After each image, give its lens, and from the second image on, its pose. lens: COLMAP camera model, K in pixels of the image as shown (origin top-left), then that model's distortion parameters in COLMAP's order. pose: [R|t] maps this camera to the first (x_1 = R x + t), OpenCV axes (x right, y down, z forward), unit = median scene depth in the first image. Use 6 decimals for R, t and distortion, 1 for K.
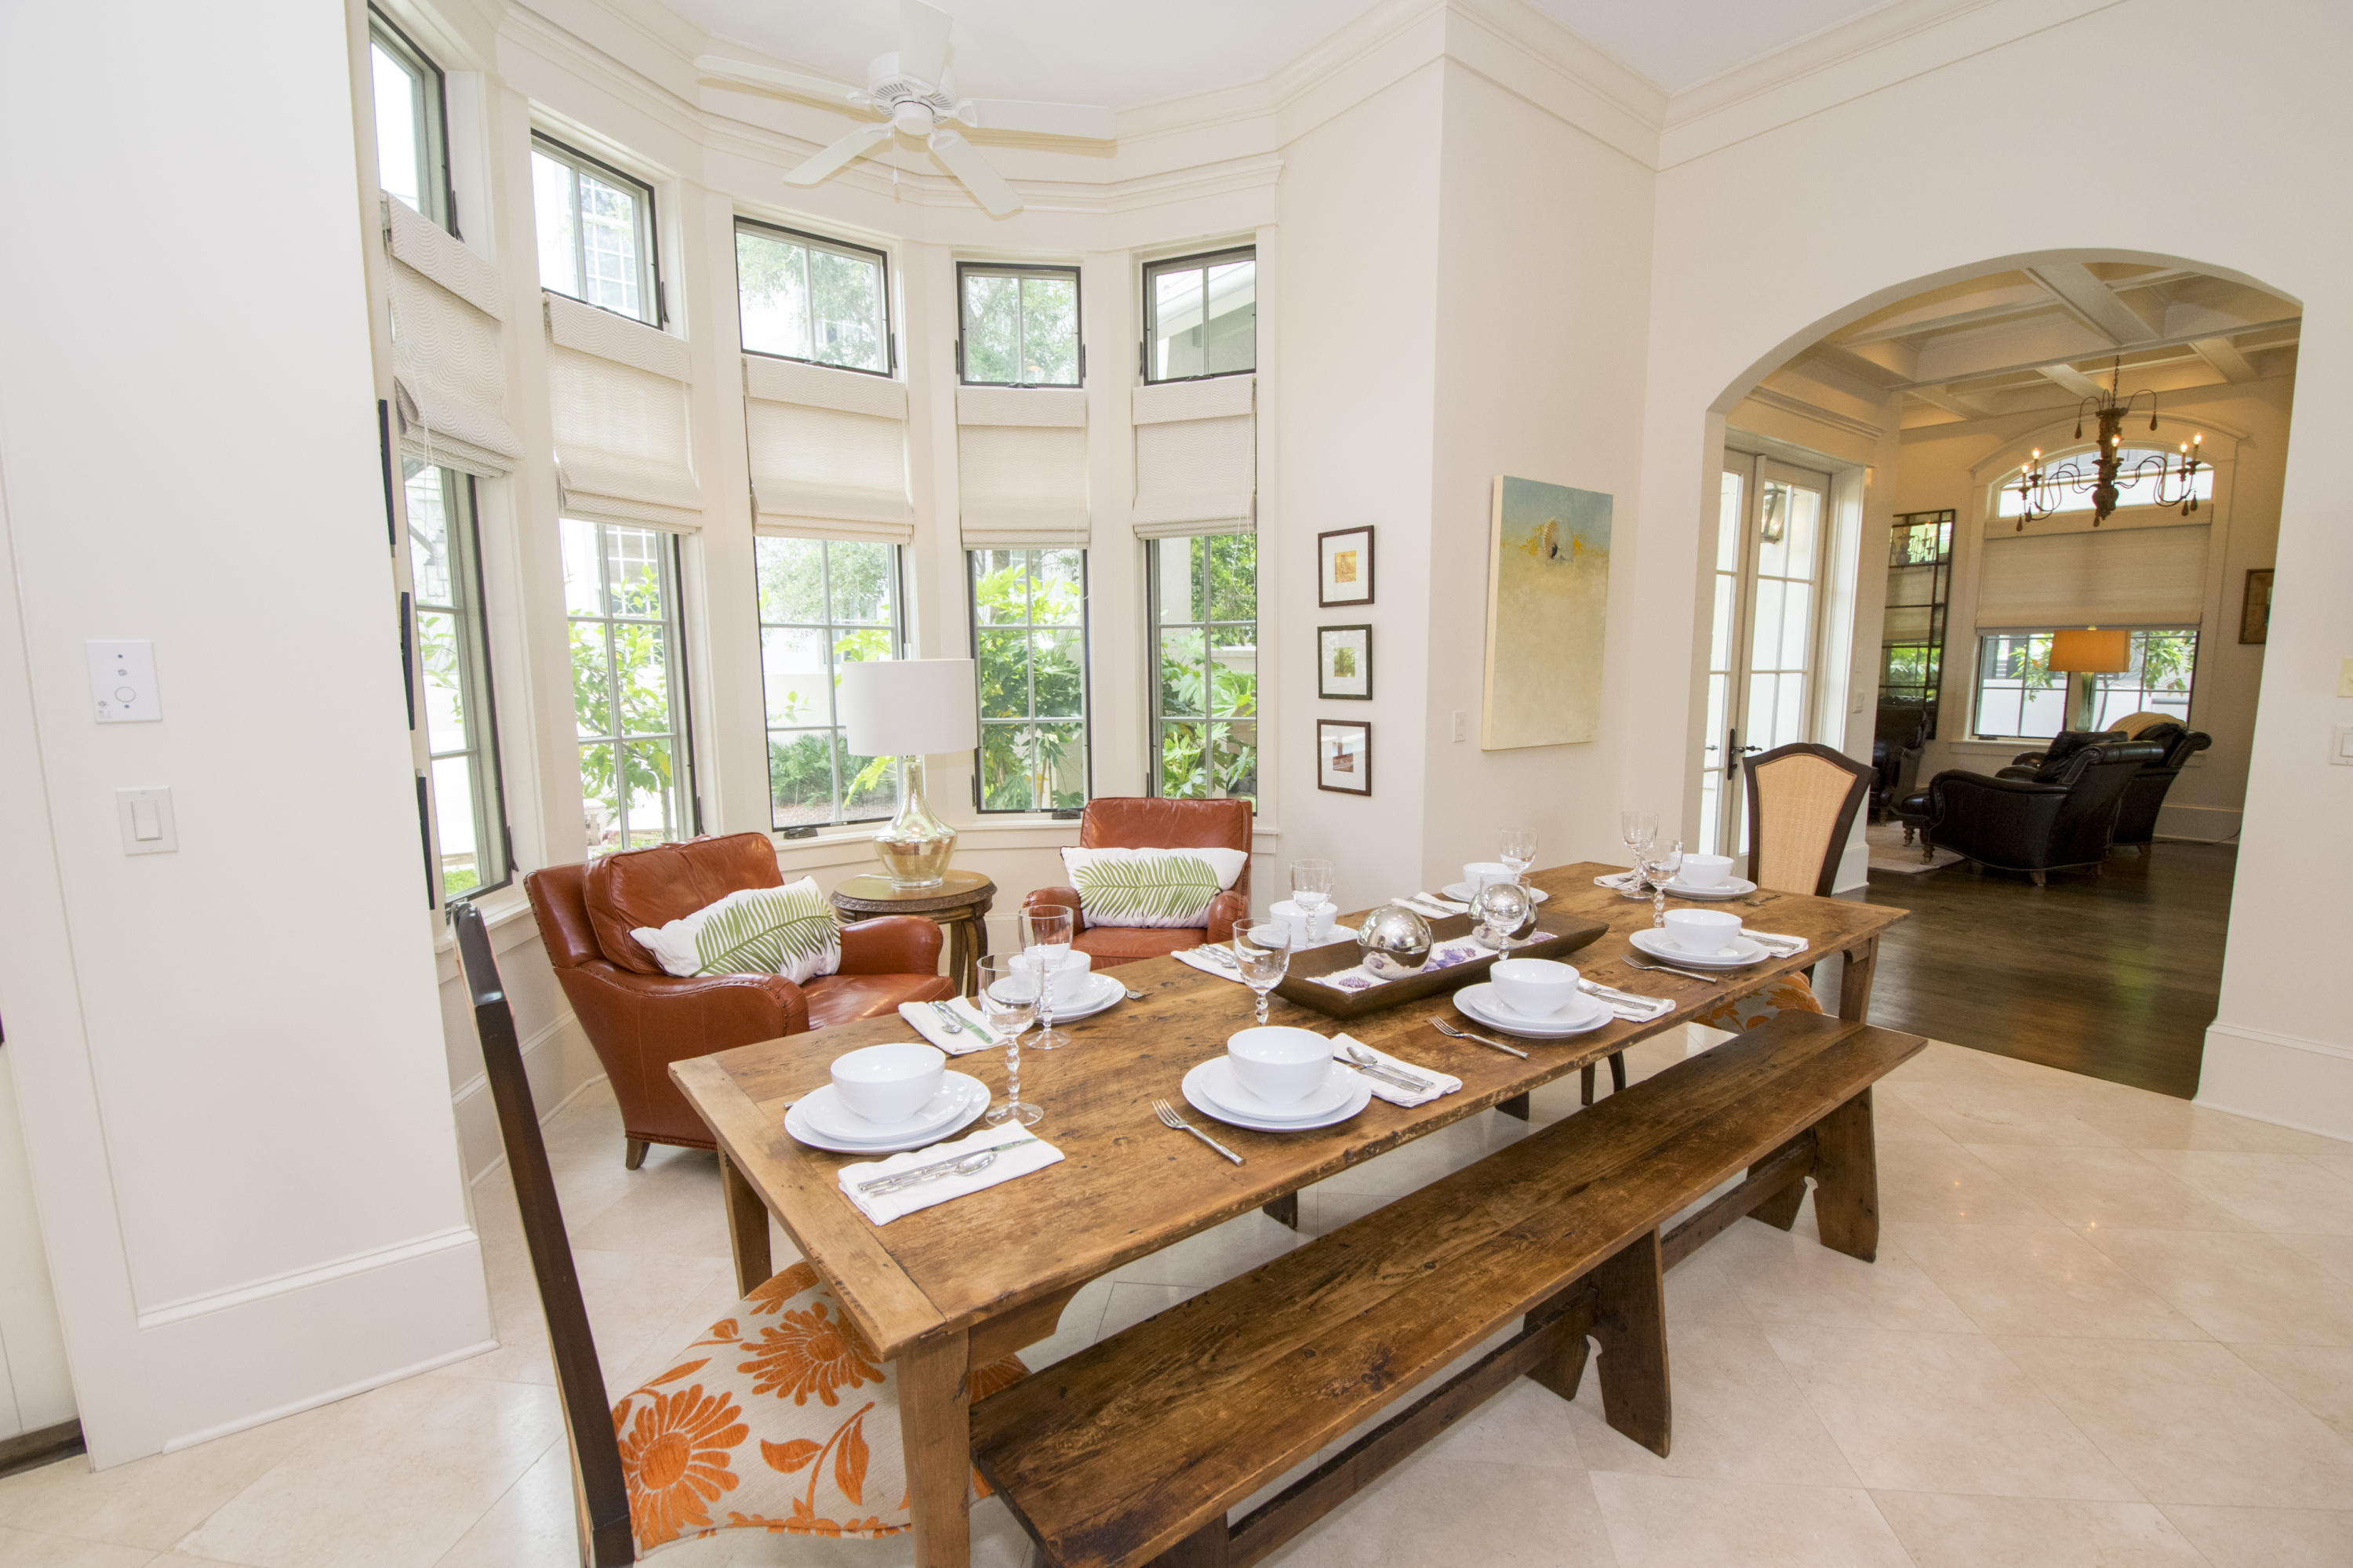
lens RADIAL K [[1032.4, 0, 1176.1], [0, 1032.4, 793.9], [0, 0, 1]] dist [-0.013632, -0.002970]
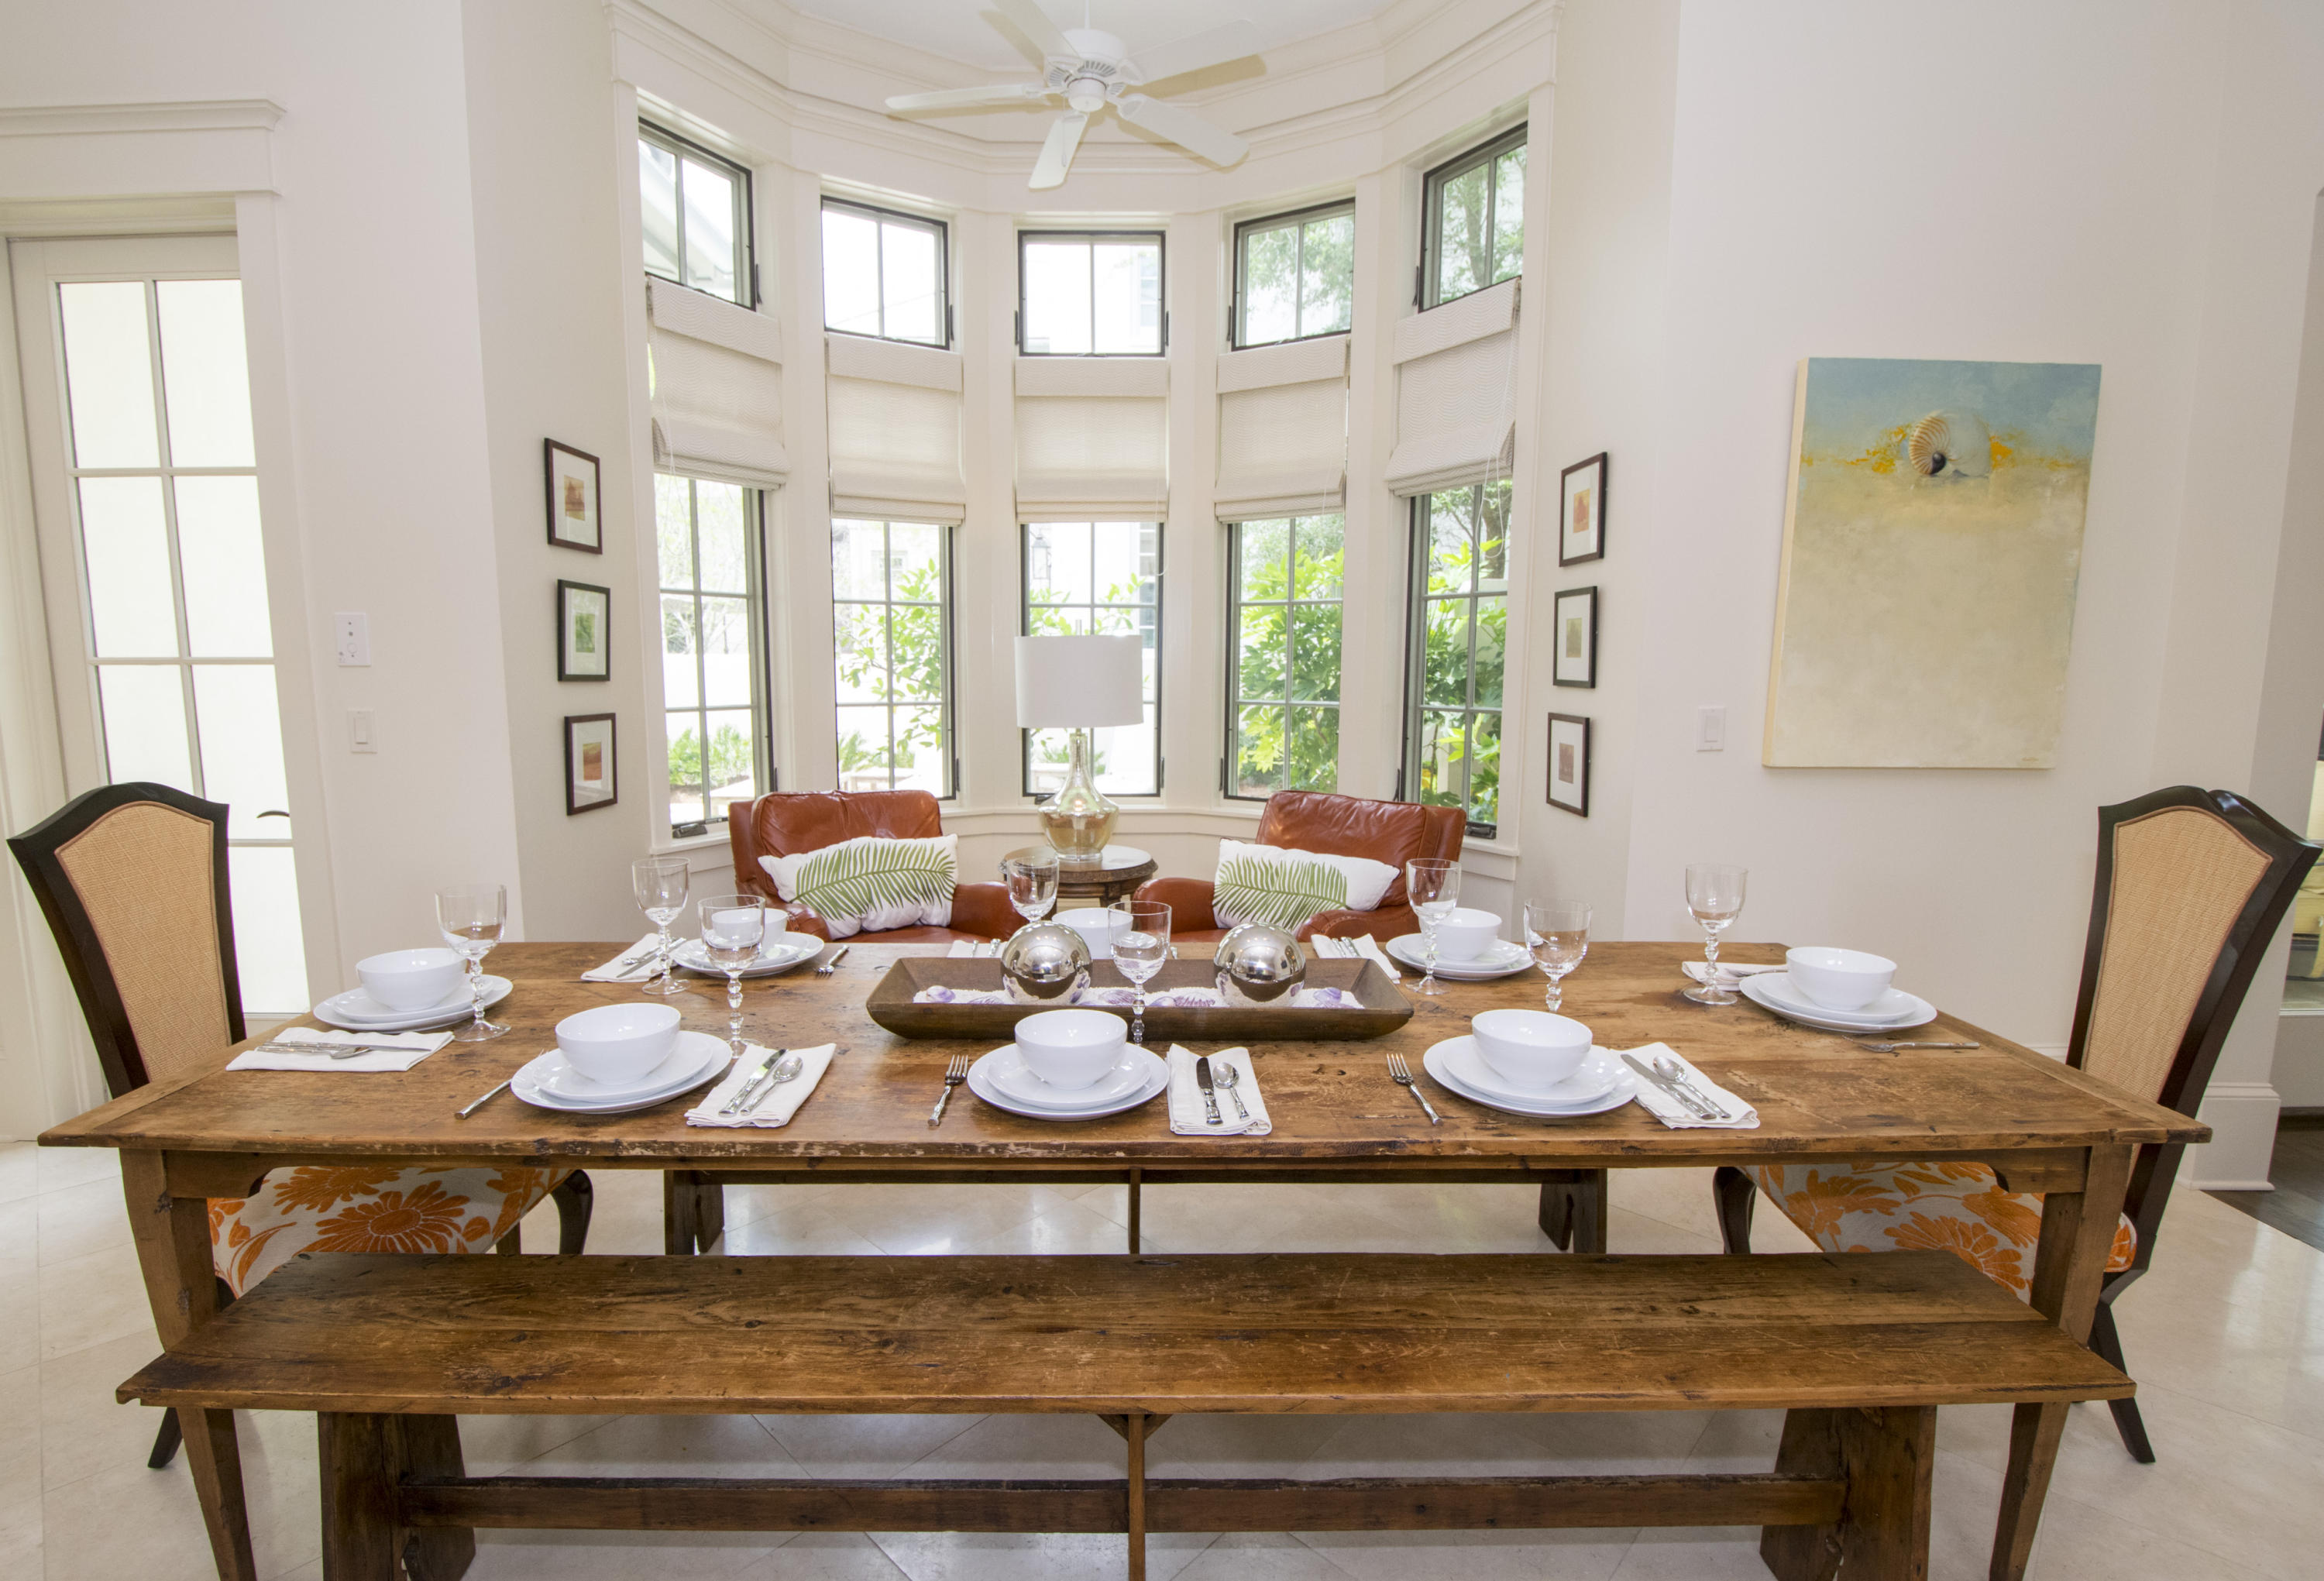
lens RADIAL K [[1036.8, 0, 1121.9], [0, 1036.8, 789.9], [0, 0, 1]] dist [-0.017680, -0.001025]
pose [[0.795891, 0.085764, -0.599334, 0.370479], [-0.081025, 0.996099, 0.034943, -0.016465], [0.599993, 0.020750, 0.799736, 0.199608]]
